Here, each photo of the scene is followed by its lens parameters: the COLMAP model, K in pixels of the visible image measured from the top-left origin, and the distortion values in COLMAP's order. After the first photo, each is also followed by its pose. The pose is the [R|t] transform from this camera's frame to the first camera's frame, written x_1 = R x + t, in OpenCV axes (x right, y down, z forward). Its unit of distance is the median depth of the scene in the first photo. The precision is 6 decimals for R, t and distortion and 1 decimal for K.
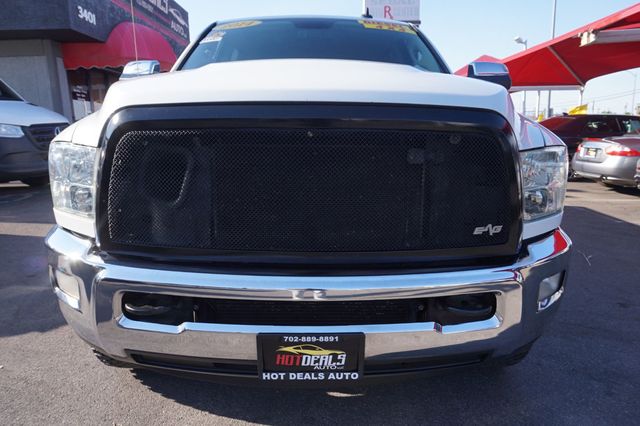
lens RADIAL K [[433.2, 0, 319.9], [0, 433.2, 214.1], [0, 0, 1]] dist [-0.030003, 0.029268]
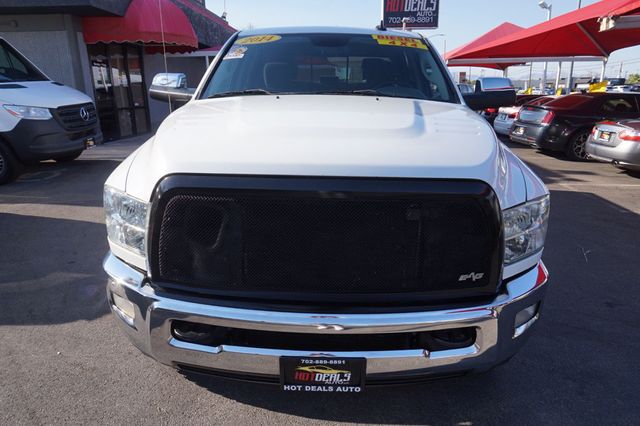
lens RADIAL K [[433.2, 0, 320.7], [0, 433.2, 212.2], [0, 0, 1]] dist [-0.030003, 0.029268]
pose [[0.999421, 0.017226, -0.029332, 0.001505], [-0.014641, 0.996173, 0.086171, -0.202366], [0.030704, -0.085692, 0.995848, -0.165984]]
